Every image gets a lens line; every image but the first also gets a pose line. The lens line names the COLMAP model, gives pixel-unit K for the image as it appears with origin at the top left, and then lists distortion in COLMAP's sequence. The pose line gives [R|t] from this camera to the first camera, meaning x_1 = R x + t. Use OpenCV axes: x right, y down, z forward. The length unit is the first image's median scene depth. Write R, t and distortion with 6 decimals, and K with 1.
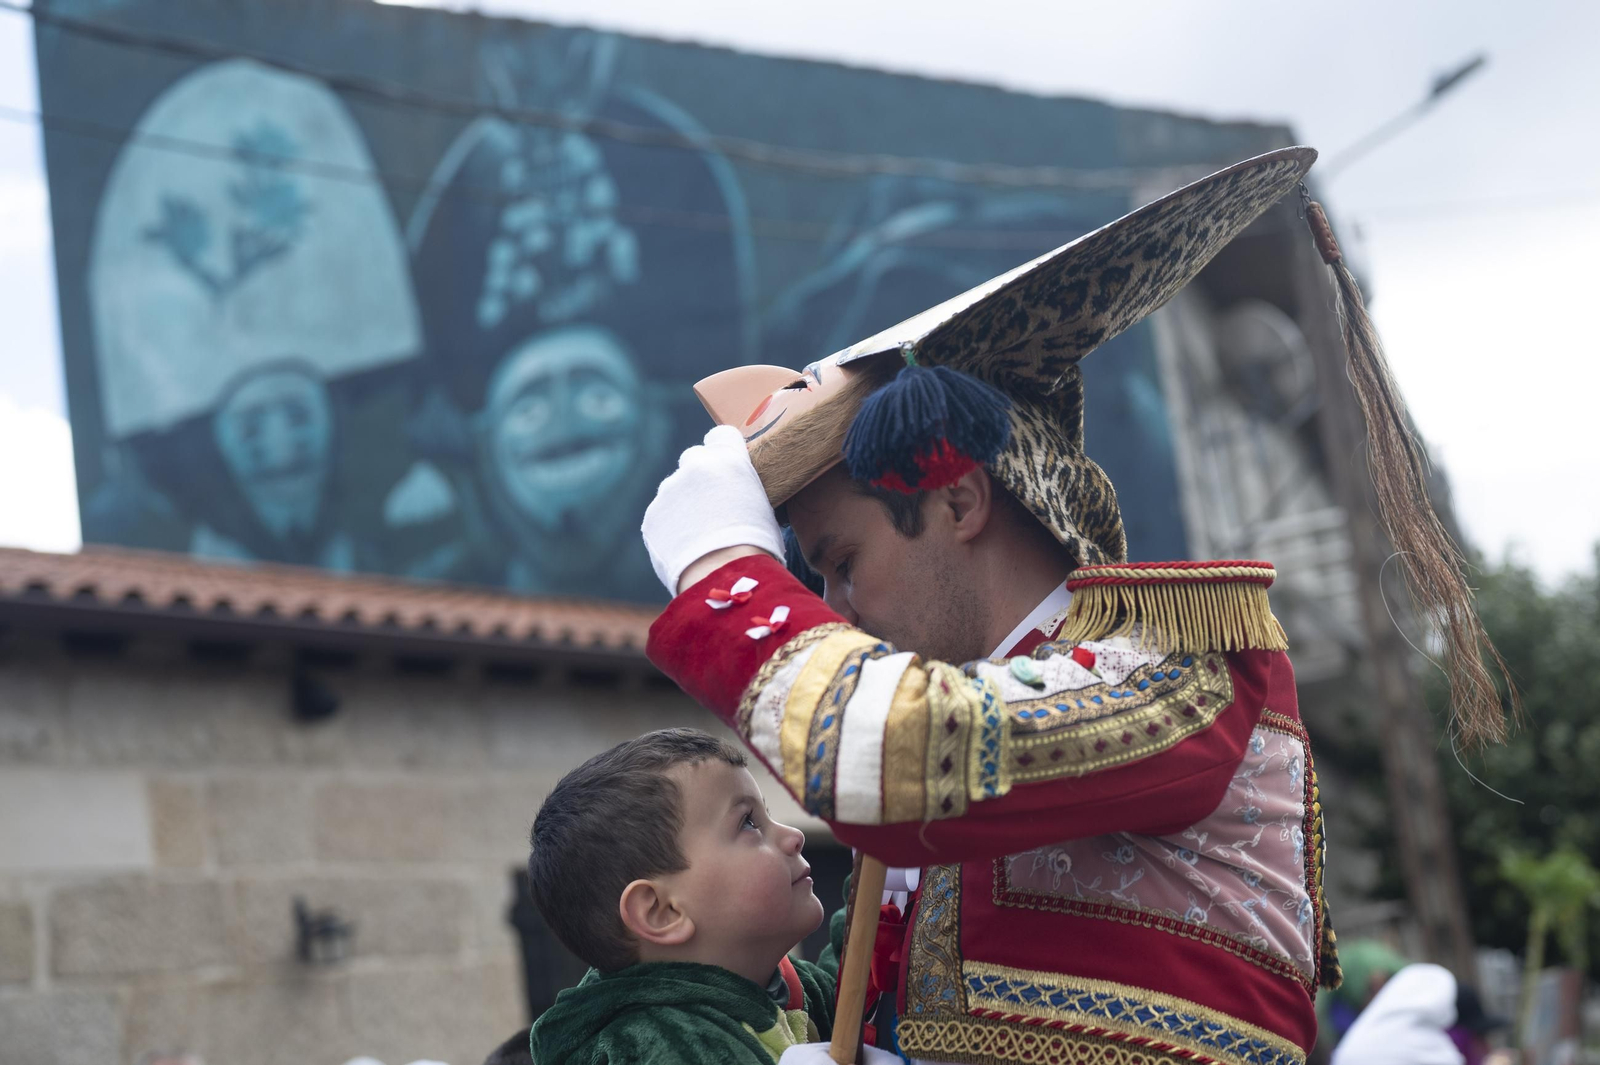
lens RADIAL K [[2613.3, 0, 884.9], [0, 2613.3, 502.5], [0, 0, 1]] dist [0.017719, 0.000000]
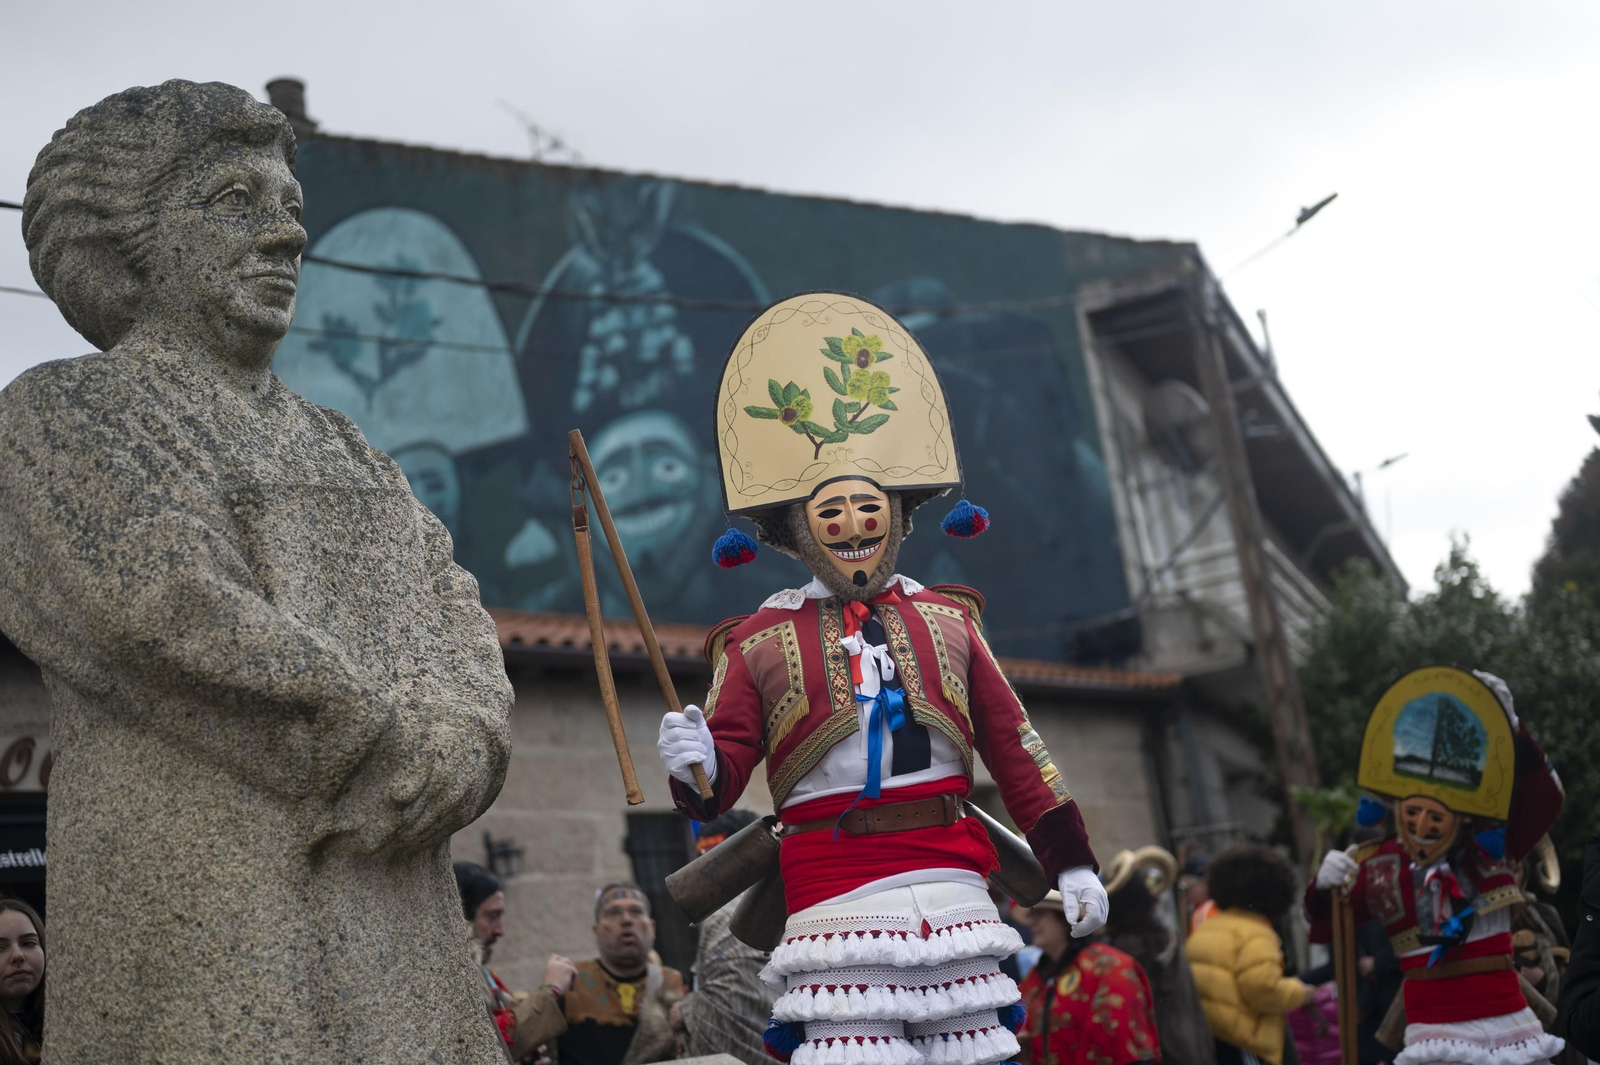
lens RADIAL K [[2342.9, 0, 833.1], [0, 2342.9, 557.5], [0, 0, 1]] dist [0.009585, 0.000000]
pose [[0.999145, -0.025305, -0.032703, 0.009180], [0.025733, 0.999588, 0.012713, -0.007218], [0.032368, -0.013544, 0.999384, -0.156048]]
